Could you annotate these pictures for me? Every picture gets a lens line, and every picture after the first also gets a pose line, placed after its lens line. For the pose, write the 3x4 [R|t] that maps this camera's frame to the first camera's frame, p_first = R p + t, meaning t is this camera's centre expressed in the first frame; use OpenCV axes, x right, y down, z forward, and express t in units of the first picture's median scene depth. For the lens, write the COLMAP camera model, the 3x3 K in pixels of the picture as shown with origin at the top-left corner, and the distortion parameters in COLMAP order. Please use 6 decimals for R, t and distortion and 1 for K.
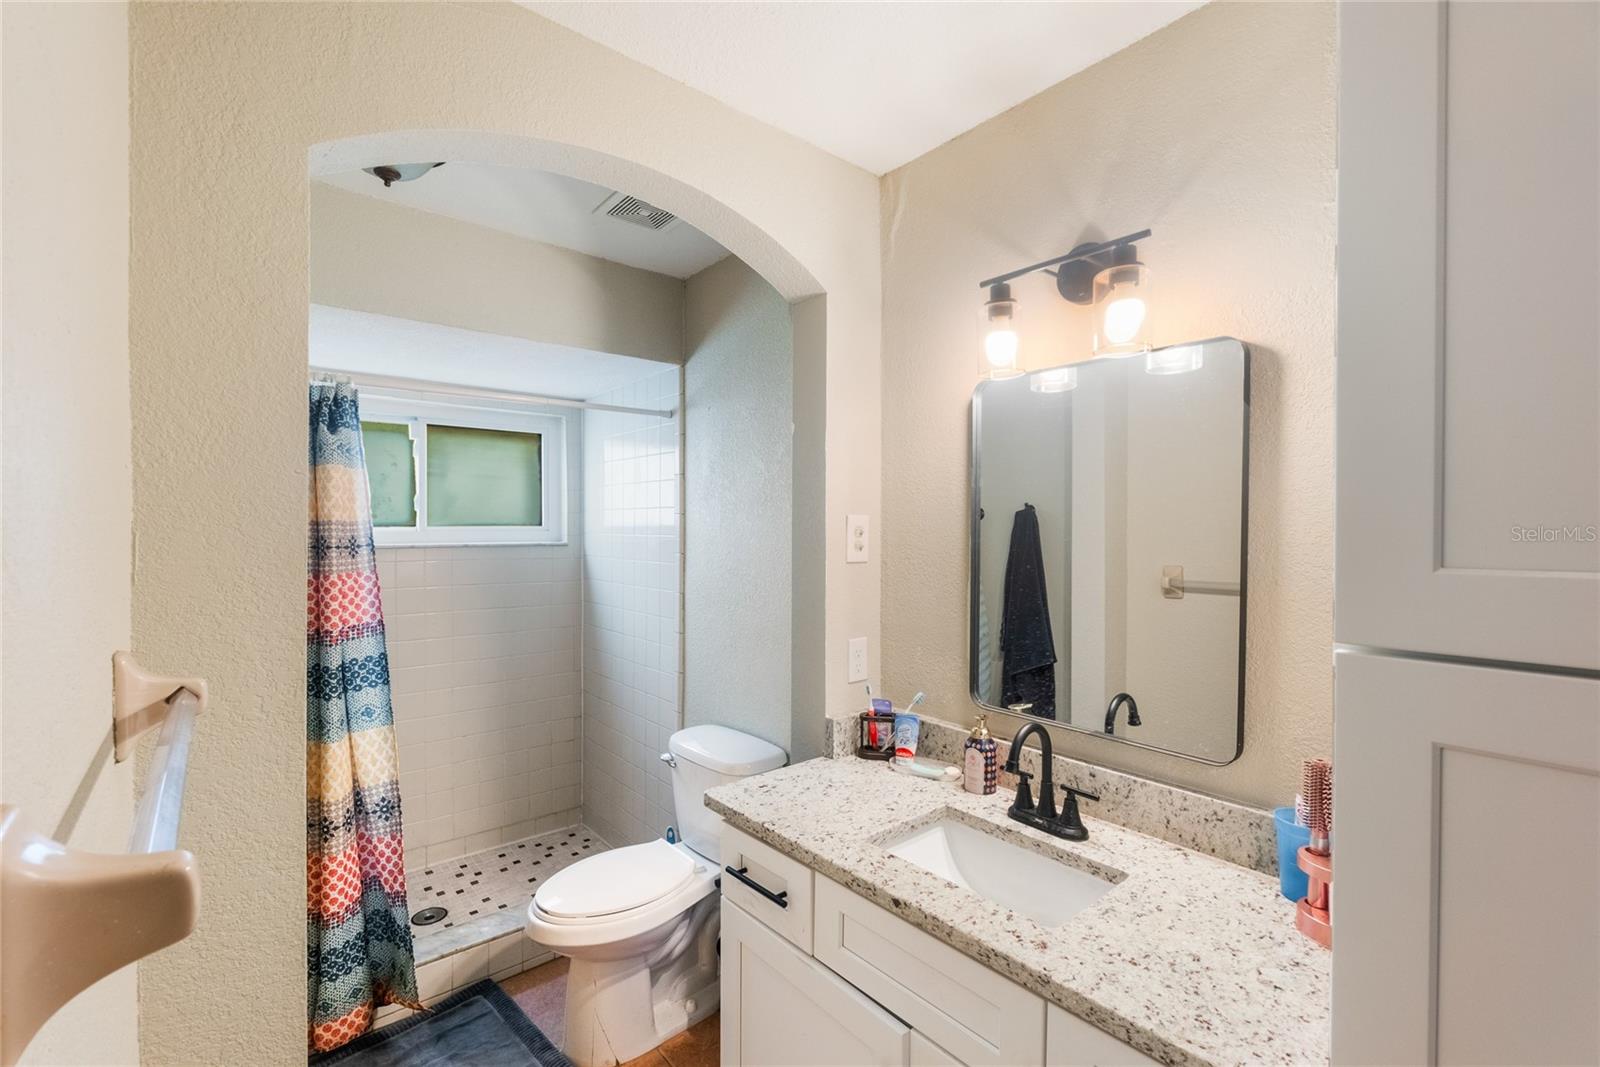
lens RADIAL K [[684.5, 0, 784.4], [0, 684.5, 529.7], [0, 0, 1]] dist [-0.006985, -0.000358]
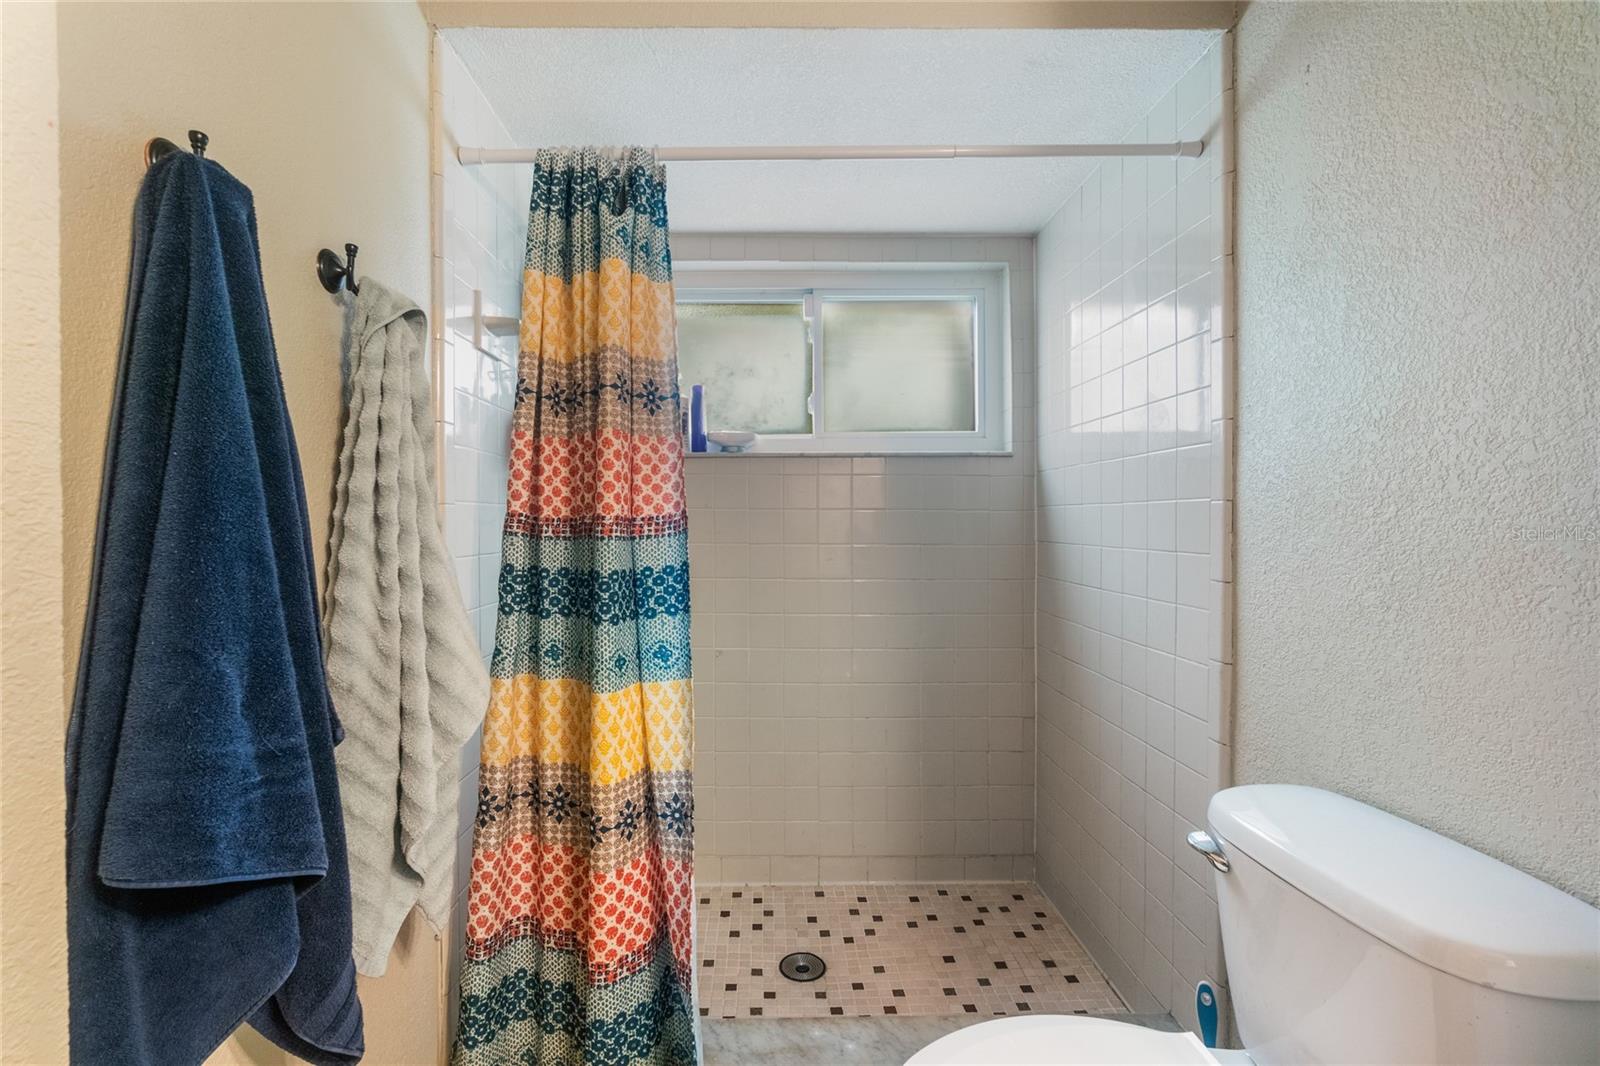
lens RADIAL K [[684.5, 0, 784.4], [0, 684.5, 529.2], [0, 0, 1]] dist [-0.006985, -0.000358]
pose [[0.782155, -0.000204, -0.623083, -0.129311], [0.003708, 0.999984, 0.004328, 0.150312], [0.623072, -0.005695, 0.782143, 0.575903]]
